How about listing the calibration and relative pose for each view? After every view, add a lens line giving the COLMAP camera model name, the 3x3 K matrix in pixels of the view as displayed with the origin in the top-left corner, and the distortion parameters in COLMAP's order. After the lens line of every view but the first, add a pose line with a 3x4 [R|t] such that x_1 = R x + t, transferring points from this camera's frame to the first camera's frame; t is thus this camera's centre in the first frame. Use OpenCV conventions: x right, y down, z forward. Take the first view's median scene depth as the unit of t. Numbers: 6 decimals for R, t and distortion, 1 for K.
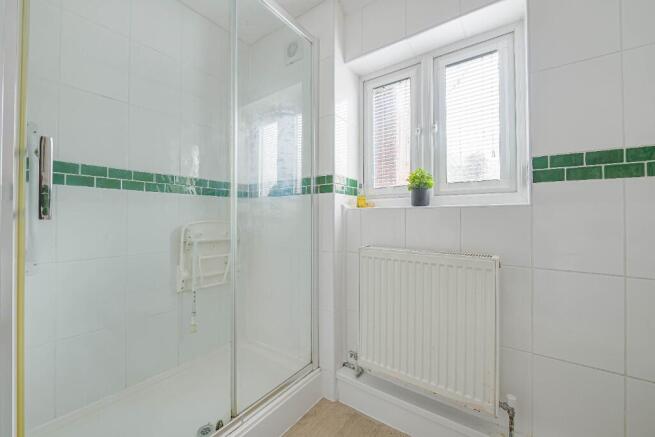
lens RADIAL K [[262.3, 0, 328.3], [0, 262.3, 216.8], [0, 0, 1]] dist [-0.017423, -0.000262]
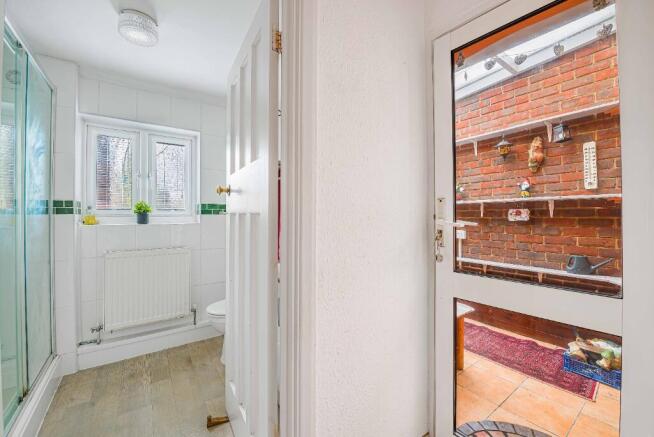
lens RADIAL K [[261.9, 0, 327.8], [0, 261.9, 216.8], [0, 0, 1]] dist [-0.017423, -0.000262]
pose [[0.310510, 0.000382, 0.950570, -0.809433], [-0.008691, 0.999959, 0.002437, -0.093424], [-0.950530, -0.009018, 0.310500, -0.603340]]
